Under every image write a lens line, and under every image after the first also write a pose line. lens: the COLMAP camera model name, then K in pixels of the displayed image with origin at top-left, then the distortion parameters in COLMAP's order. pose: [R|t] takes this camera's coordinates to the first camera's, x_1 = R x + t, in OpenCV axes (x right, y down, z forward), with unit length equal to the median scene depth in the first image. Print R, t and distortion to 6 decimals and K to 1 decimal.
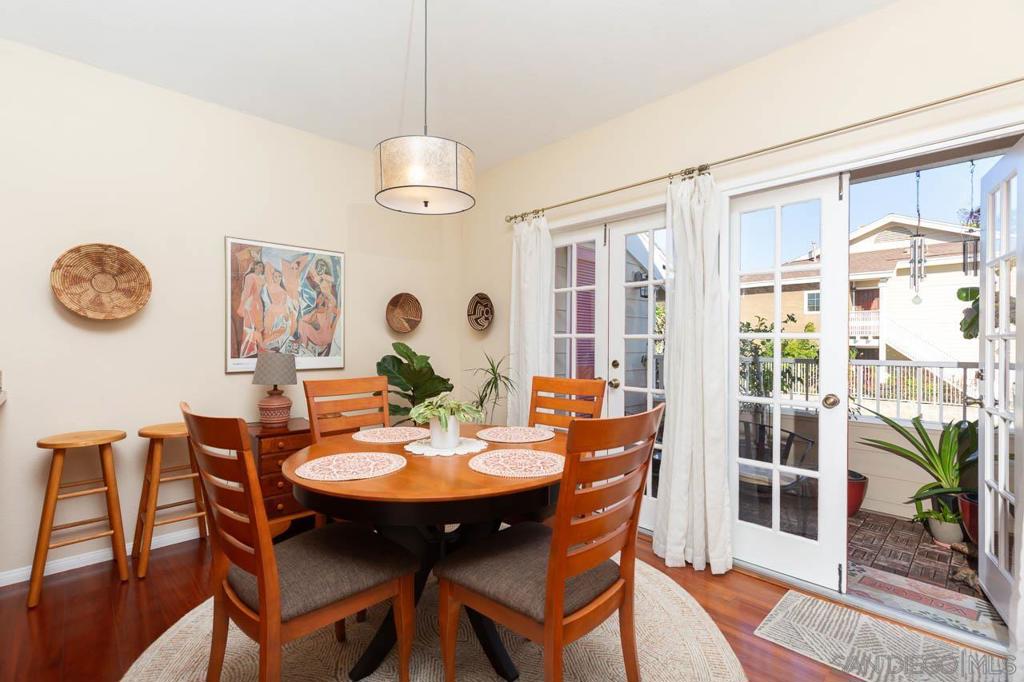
lens RADIAL K [[457.1, 0, 505.7], [0, 457.1, 342.5], [0, 0, 1]] dist [0.008532, -0.000202]
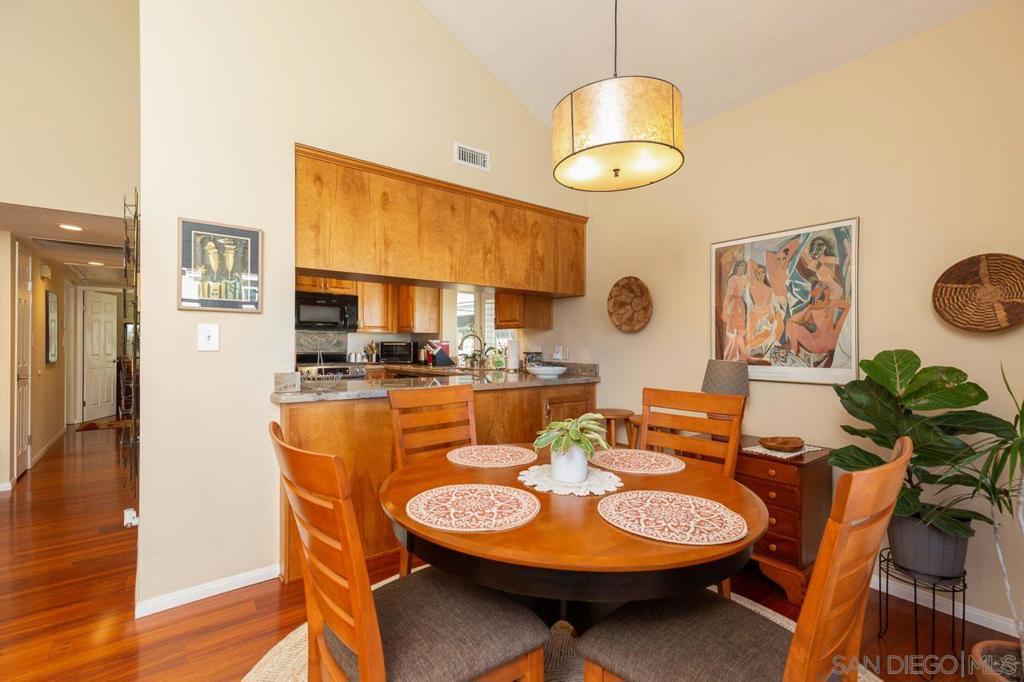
lens RADIAL K [[457.1, 0, 505.7], [0, 457.1, 342.5], [0, 0, 1]] dist [0.008532, -0.000202]
pose [[-0.110011, -0.006688, -0.993908, 0.413058], [-0.003247, 0.999974, -0.006370, -0.003646], [0.993925, 0.002526, -0.110030, 0.594503]]
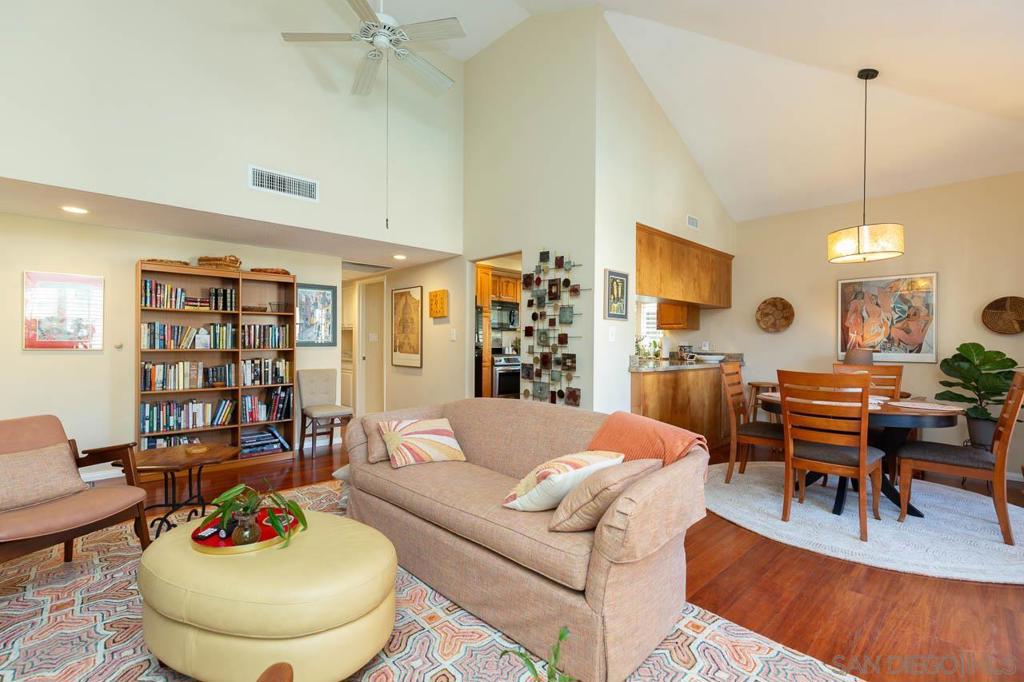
lens RADIAL K [[457.1, 0, 505.7], [0, 457.1, 342.5], [0, 0, 1]] dist [0.008532, -0.000202]
pose [[-0.016796, -0.002507, -0.999856, 1.010918], [-0.007923, 0.999966, -0.002374, 0.012212], [0.999828, 0.007882, -0.016815, -0.184746]]
